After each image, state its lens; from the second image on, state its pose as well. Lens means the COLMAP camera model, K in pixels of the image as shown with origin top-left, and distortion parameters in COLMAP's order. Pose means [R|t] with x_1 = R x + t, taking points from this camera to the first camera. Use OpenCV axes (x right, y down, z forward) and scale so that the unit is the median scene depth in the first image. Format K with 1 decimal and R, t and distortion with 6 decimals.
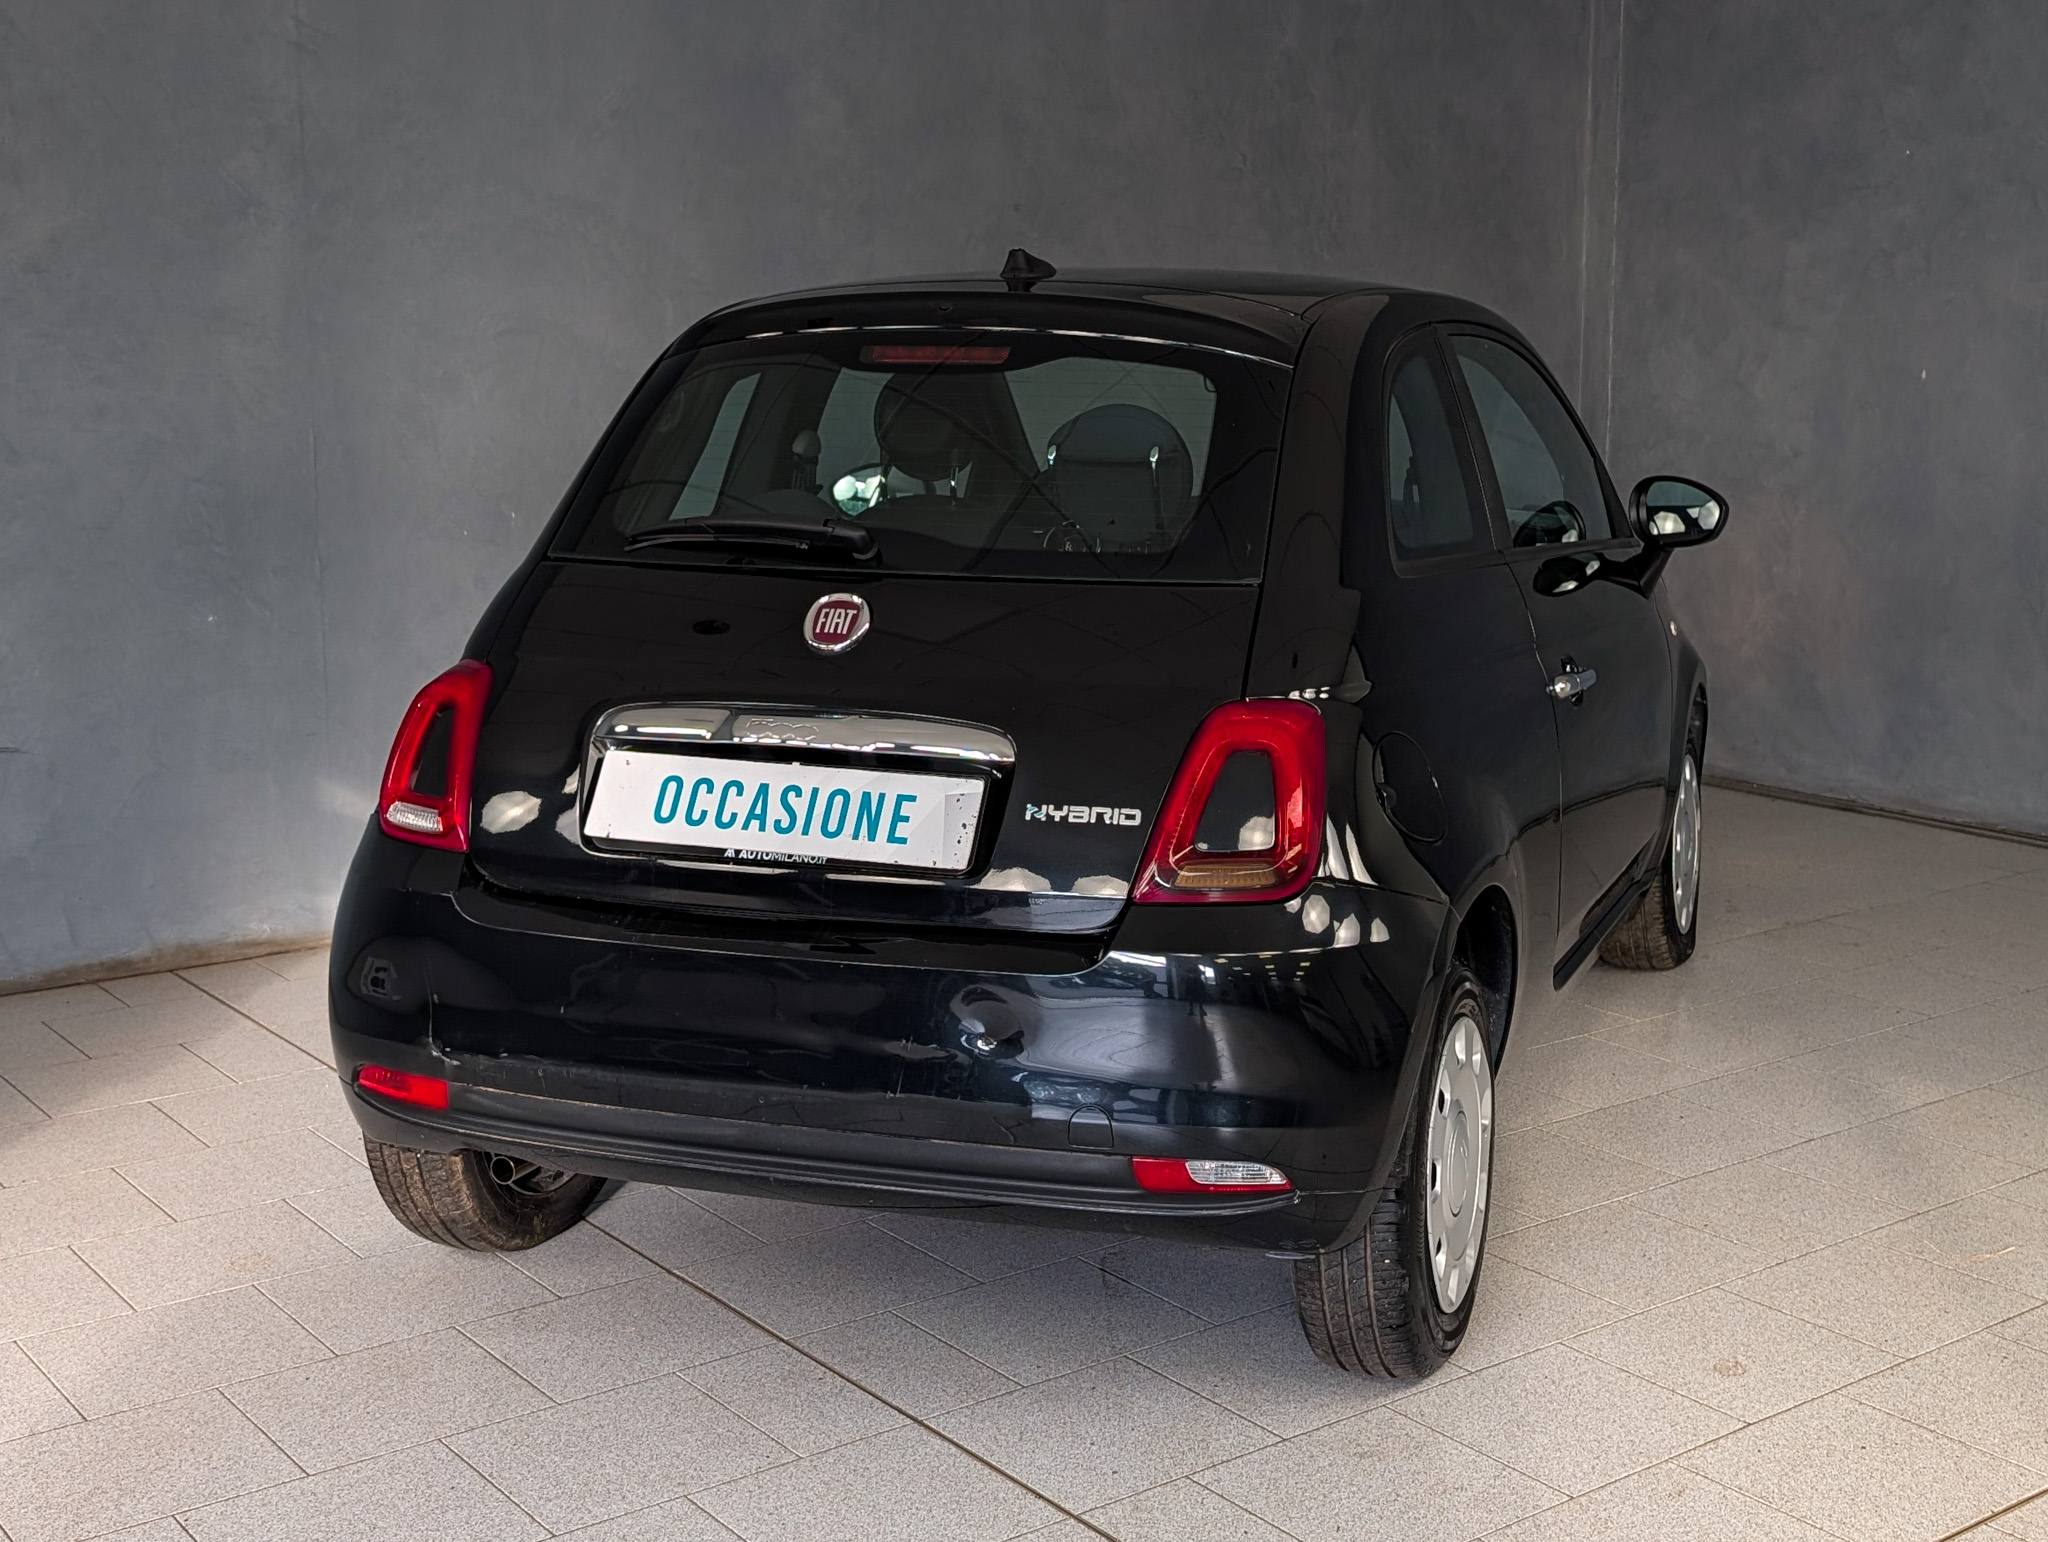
lens RADIAL K [[1397.2, 0, 1344.4], [0, 1397.2, 624.7], [0, 0, 1]] dist [0.041010, -0.034385]
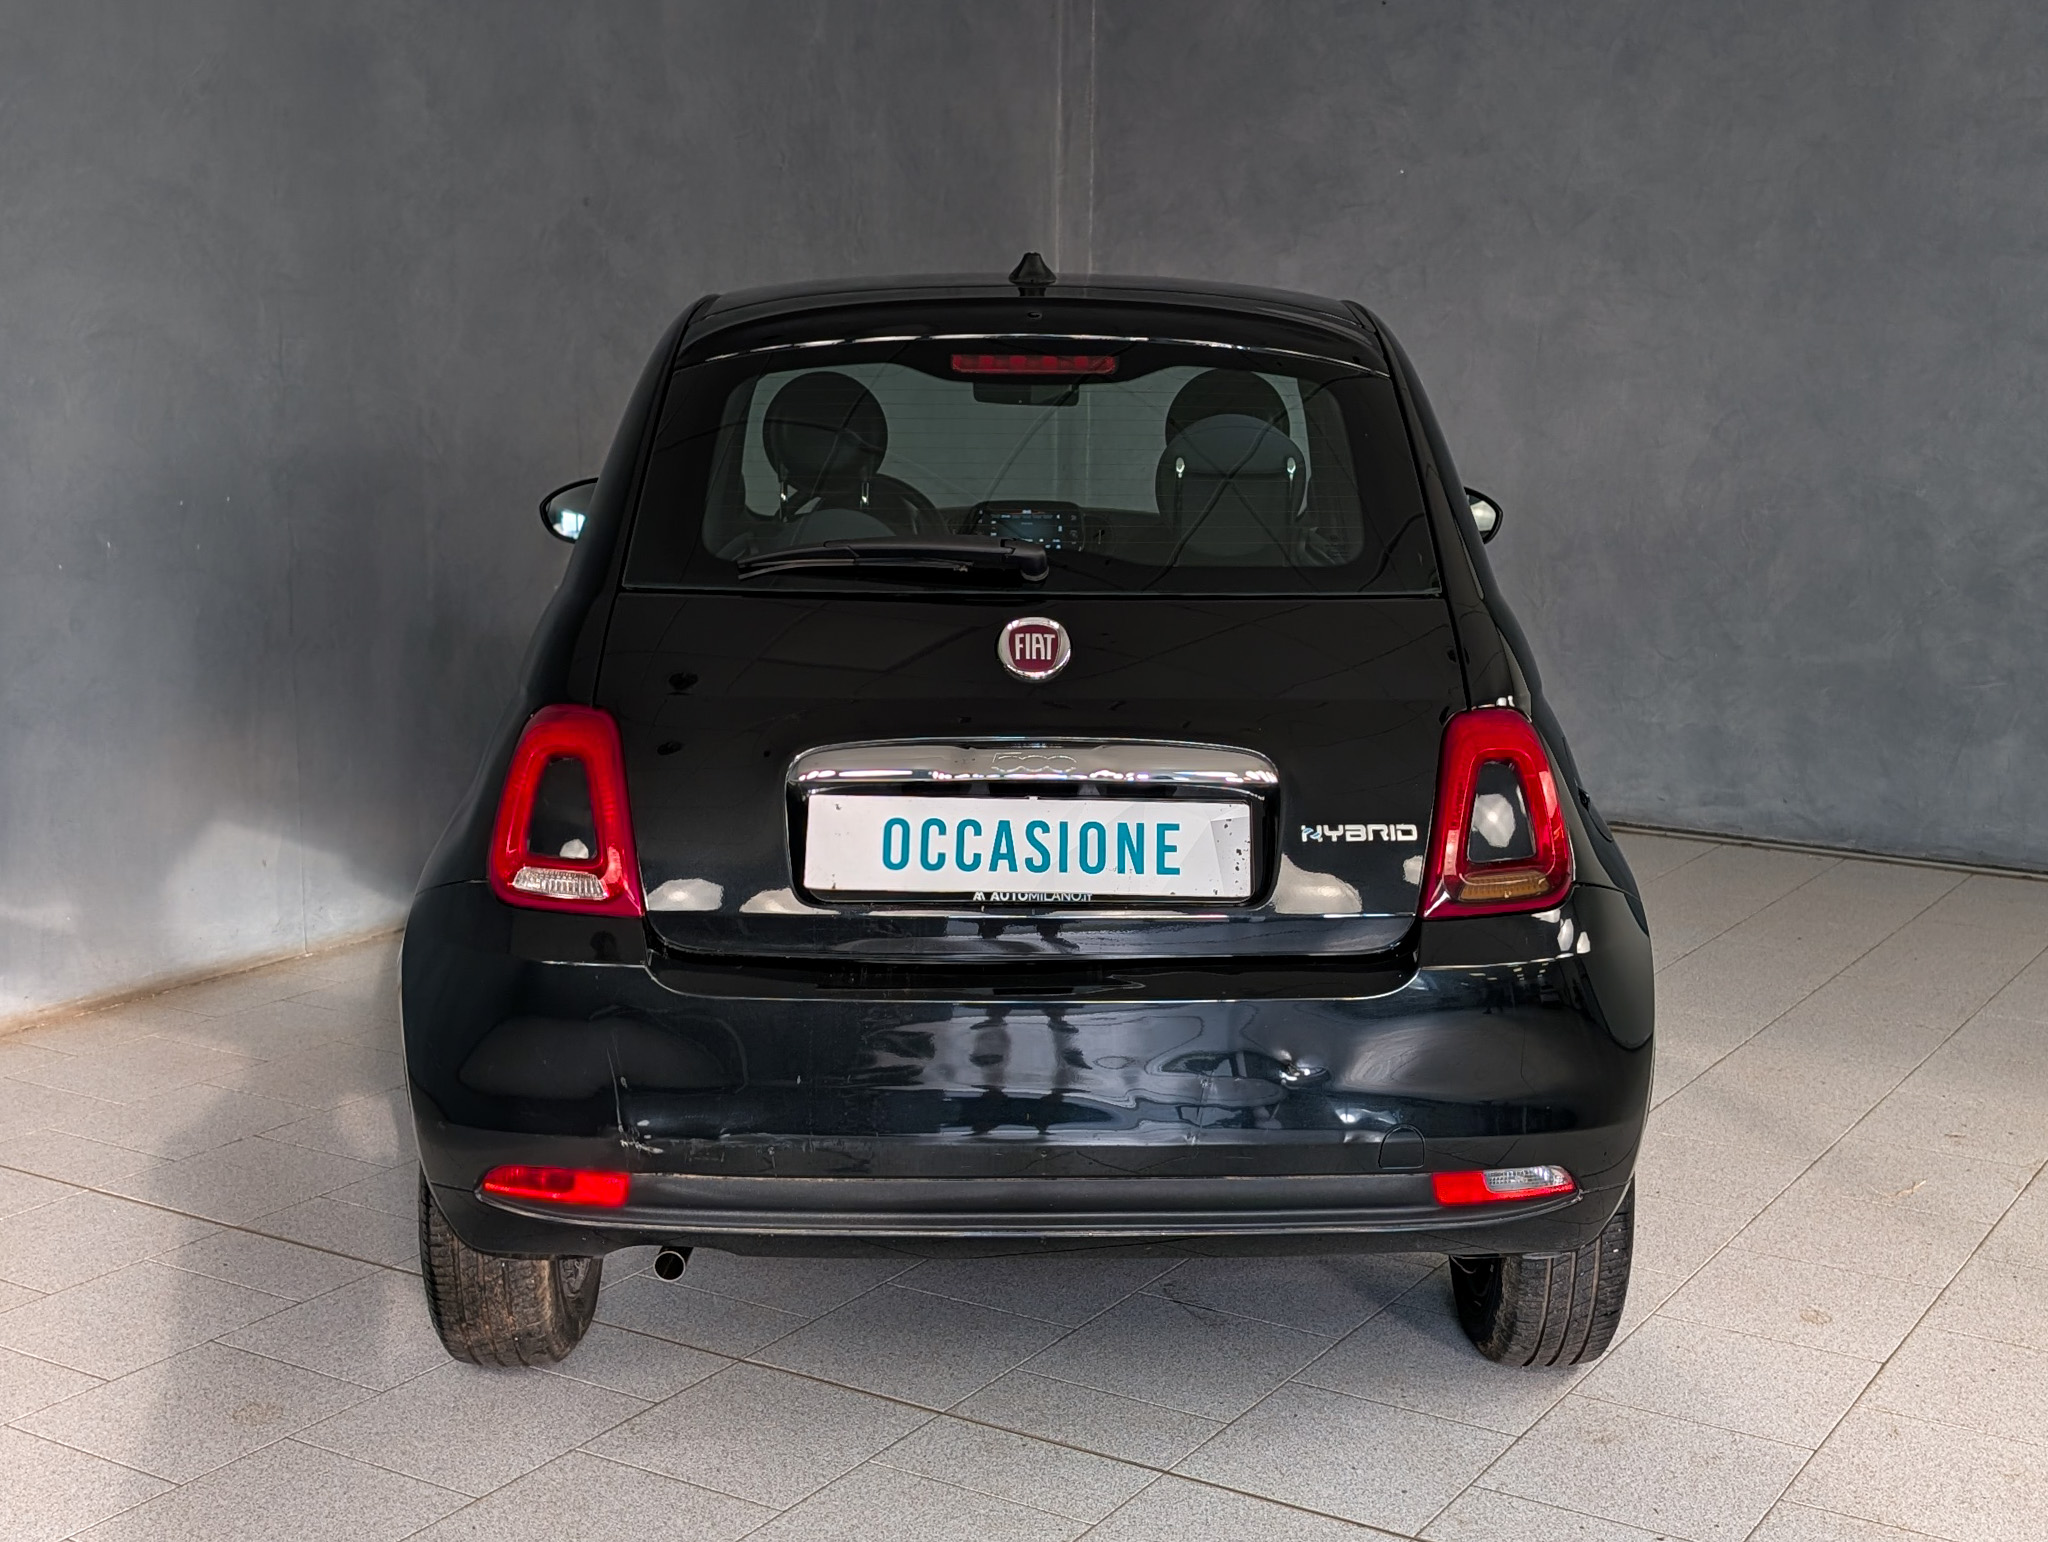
lens RADIAL K [[1412.0, 0, 1025.6], [0, 1412.0, 649.7], [0, 0, 1]] dist [0.045400, -0.044977]
pose [[0.979932, -0.037123, 0.195844, -0.579775], [0.035192, 0.999292, 0.013334, -0.013961], [-0.196201, -0.006174, 0.980544, 0.067767]]
